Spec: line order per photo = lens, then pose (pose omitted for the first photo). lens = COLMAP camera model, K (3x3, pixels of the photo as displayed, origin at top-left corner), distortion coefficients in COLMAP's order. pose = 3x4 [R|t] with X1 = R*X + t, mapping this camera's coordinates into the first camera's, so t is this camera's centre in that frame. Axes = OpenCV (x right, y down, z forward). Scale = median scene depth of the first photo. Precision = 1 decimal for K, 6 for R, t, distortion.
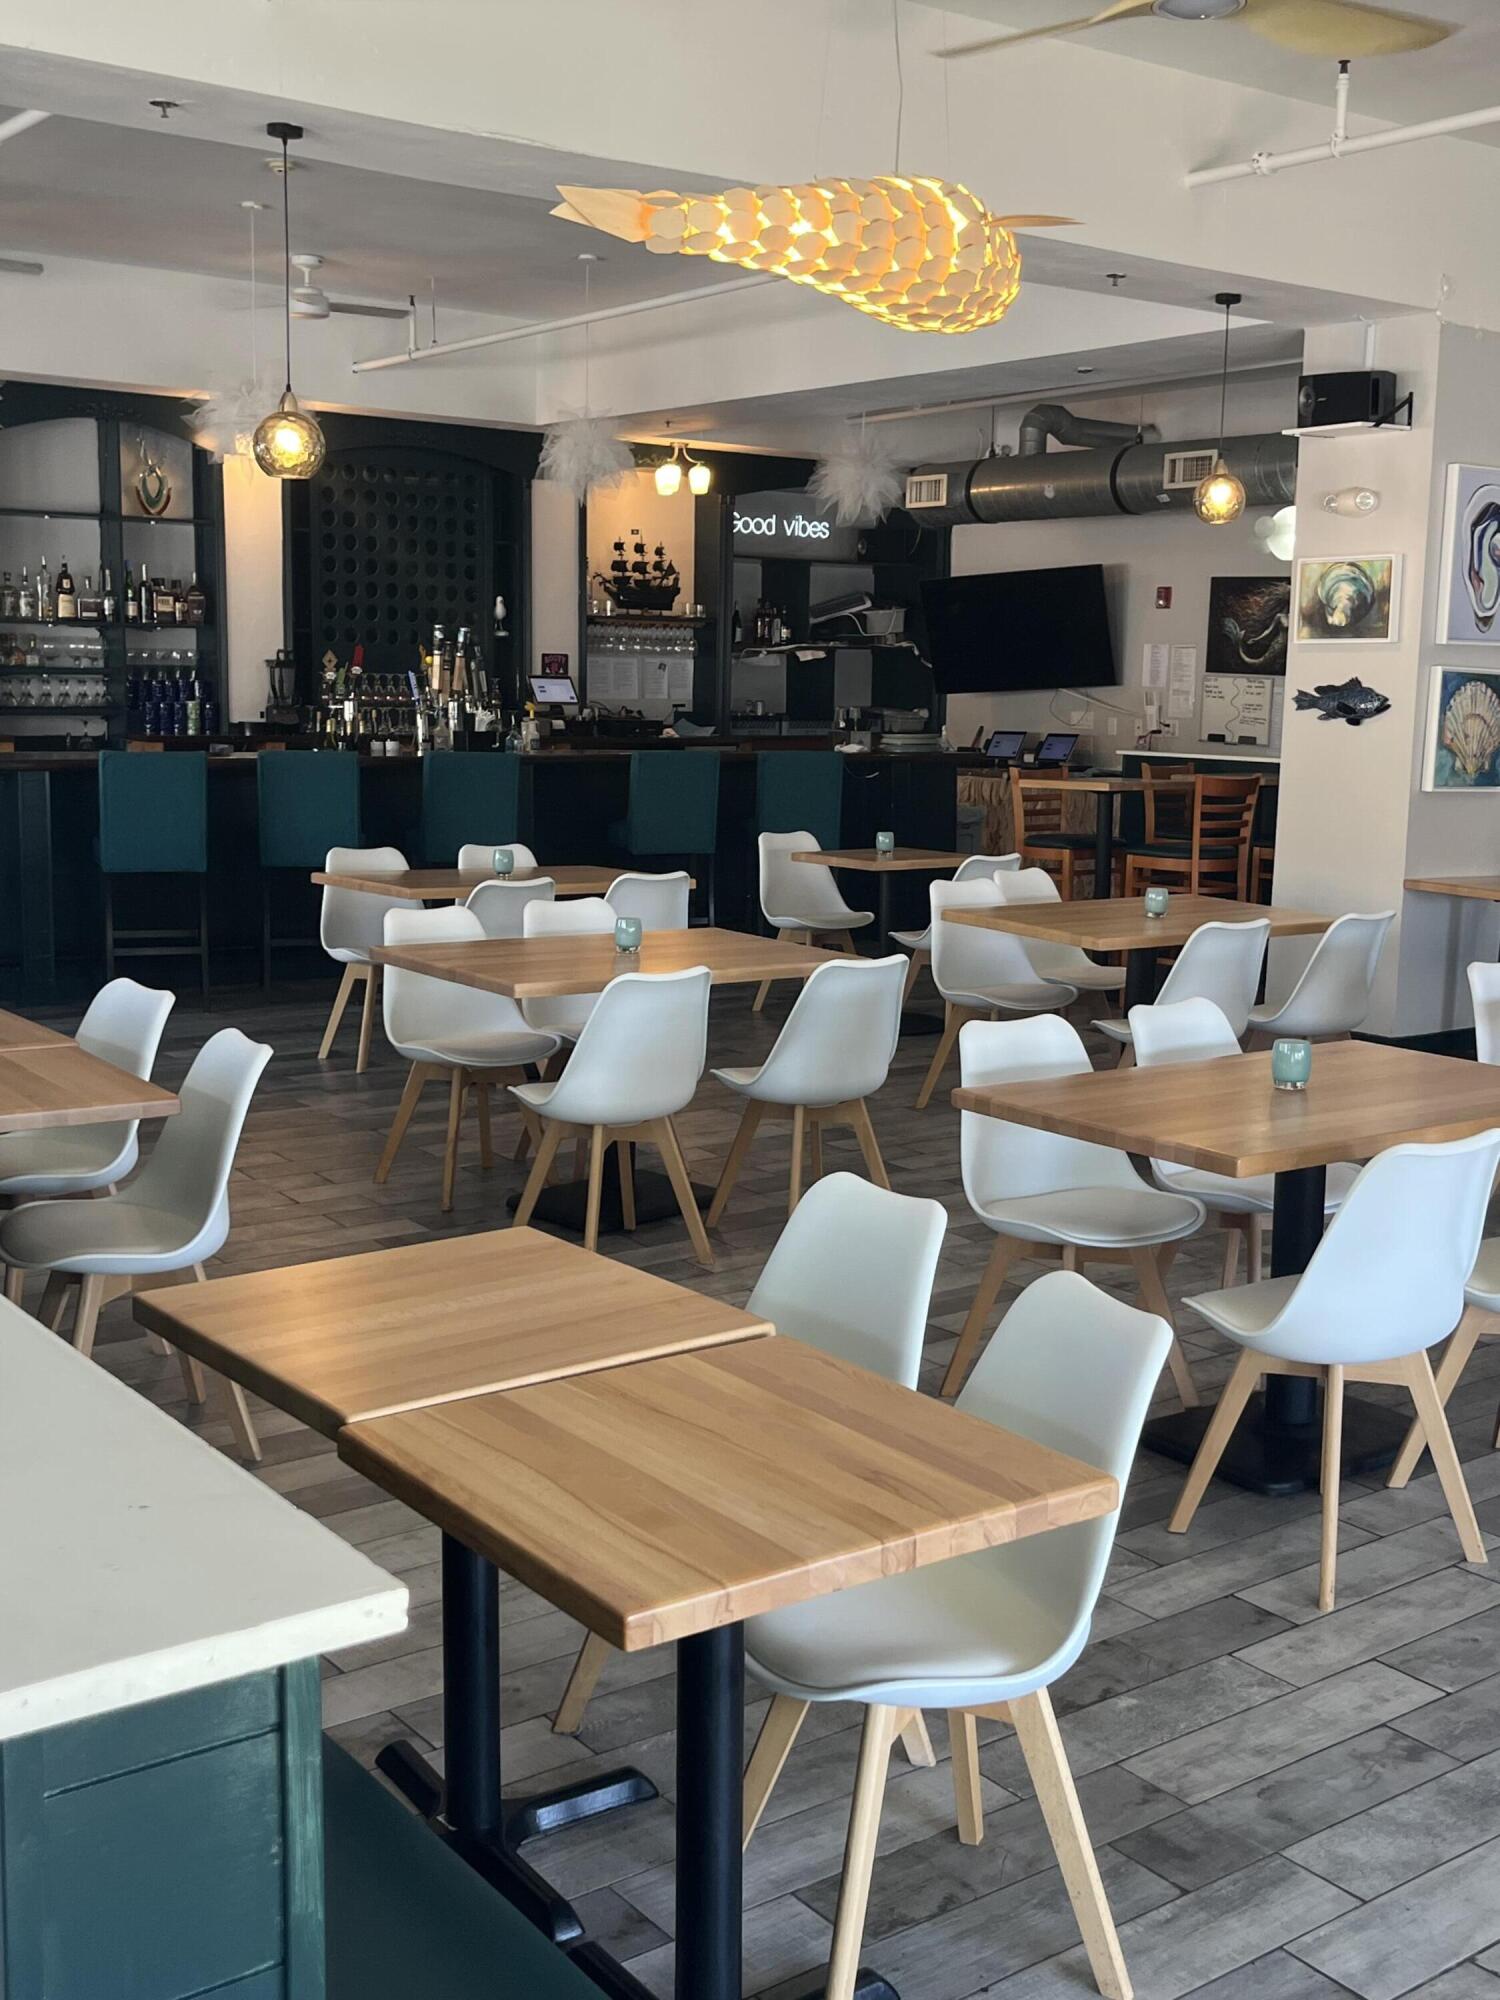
lens RADIAL K [[2172.5, 0, 750.0], [0, 2172.5, 1000.0], [0, 0, 1]] dist [0.025495, -0.044269]
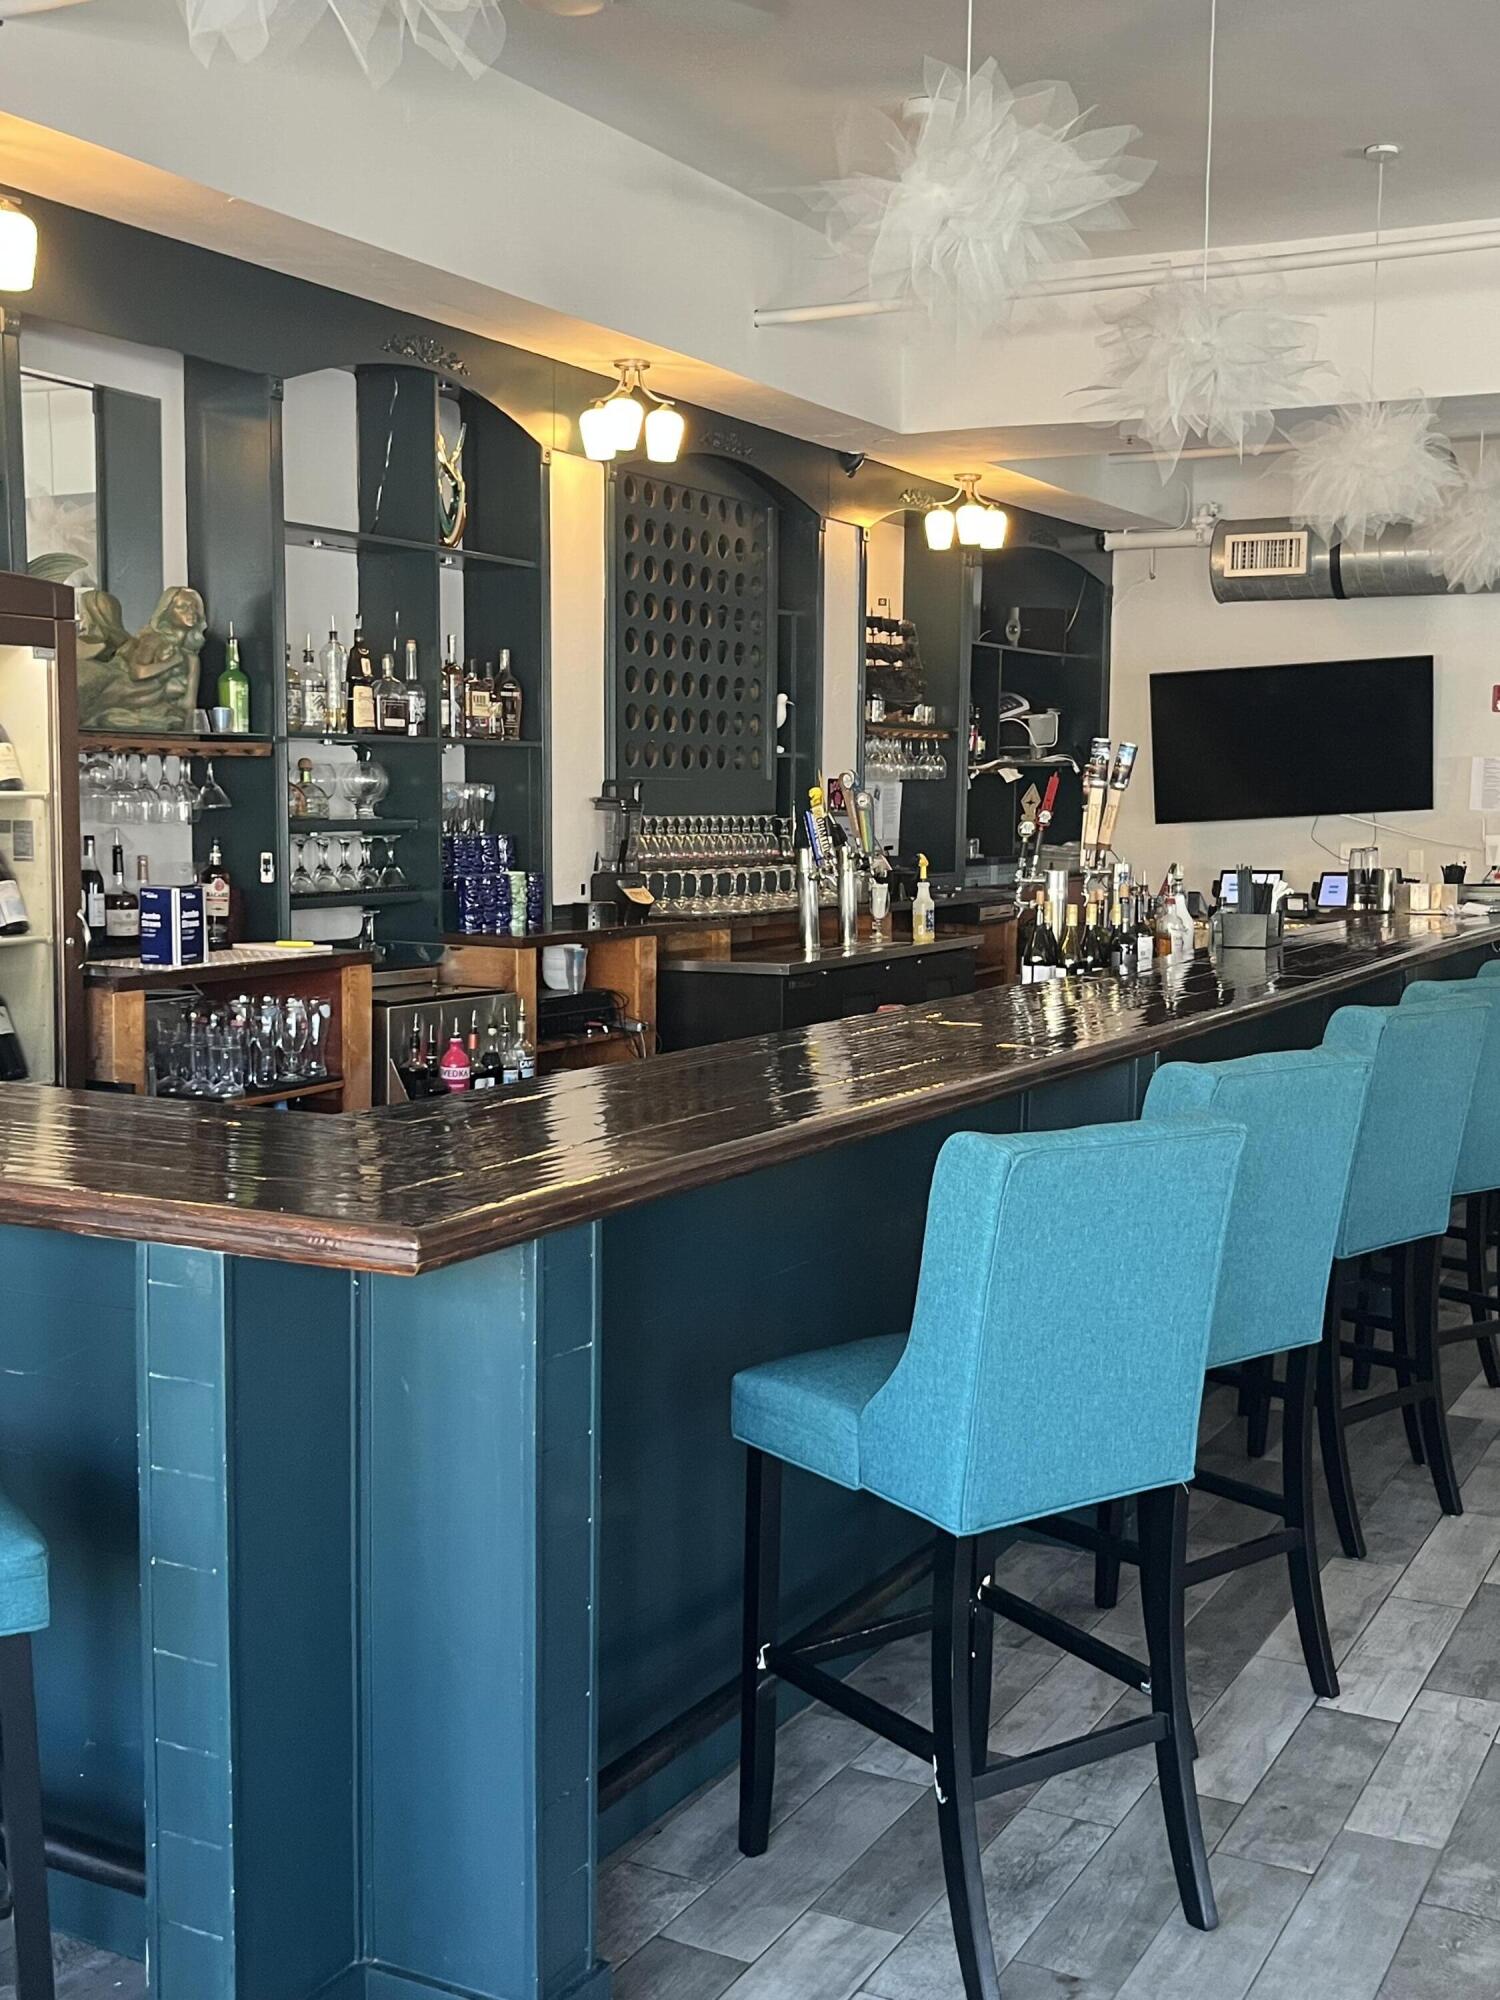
lens RADIAL K [[2176.0, 0, 750.0], [0, 2176.0, 1000.0], [0, 0, 1]] dist [0.022804, -0.226176]
pose [[0.907744, -0.055038, 0.415898, -0.592871], [0.074954, 0.996683, -0.031699, -0.108463], [-0.412774, 0.059948, 0.908859, 0.611100]]
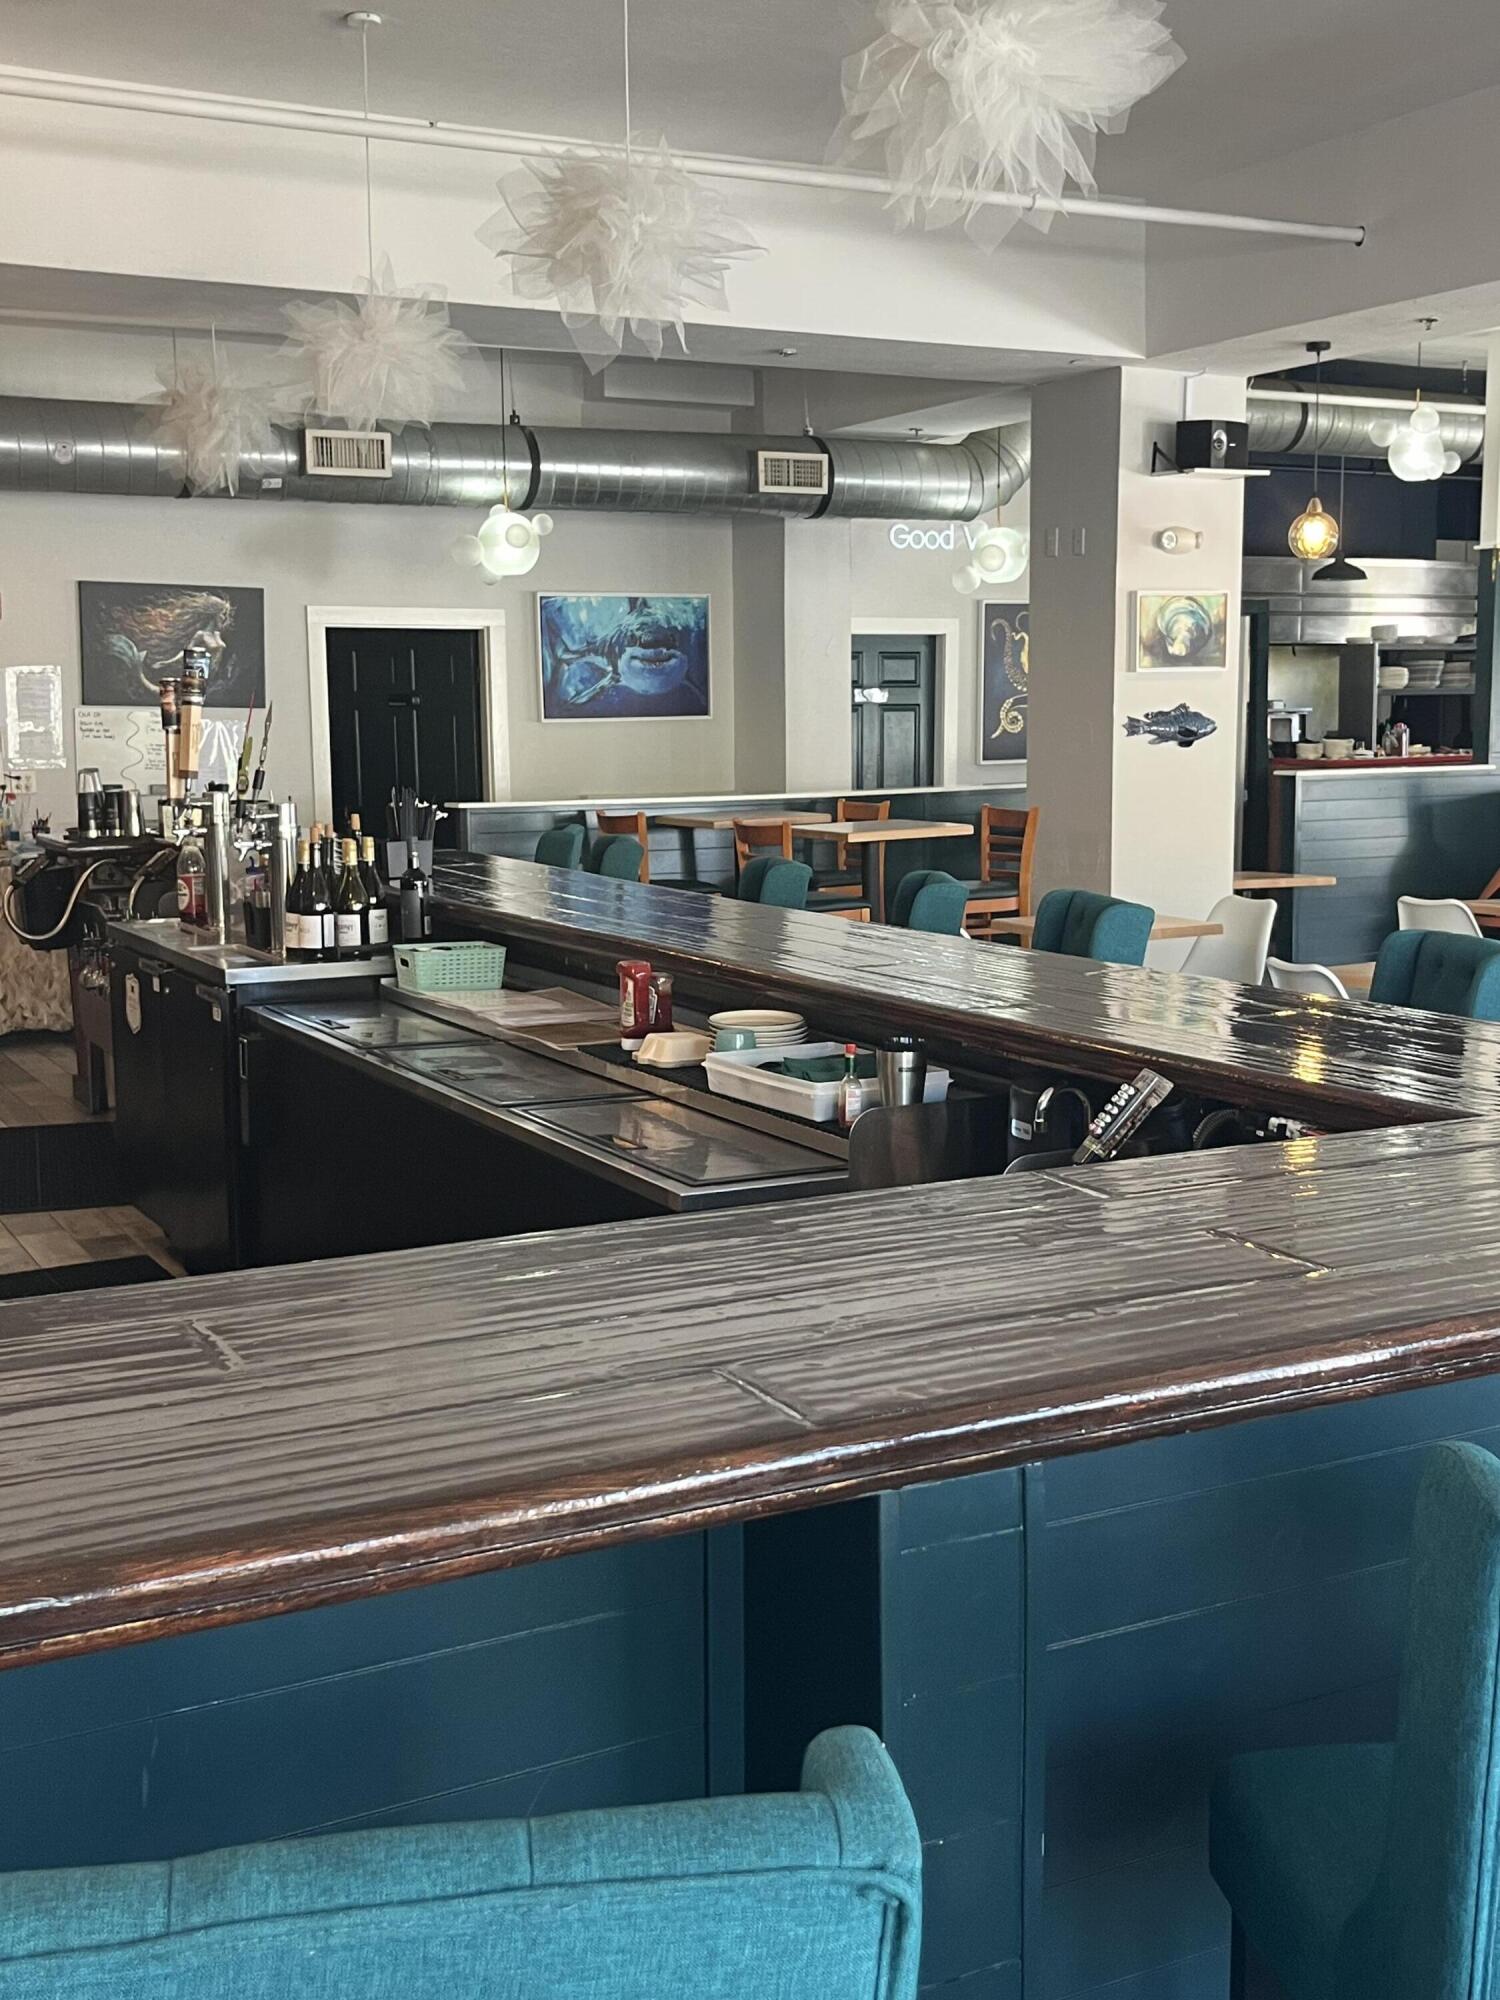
lens RADIAL K [[2172.5, 0, 750.0], [0, 2172.5, 1000.0], [0, 0, 1]] dist [0.025495, -0.044269]
pose [[0.148013, -0.157823, 0.976312, -0.806448], [0.159400, 0.978085, 0.133944, -0.177140], [-0.976055, 0.135799, 0.169926, 1.013367]]
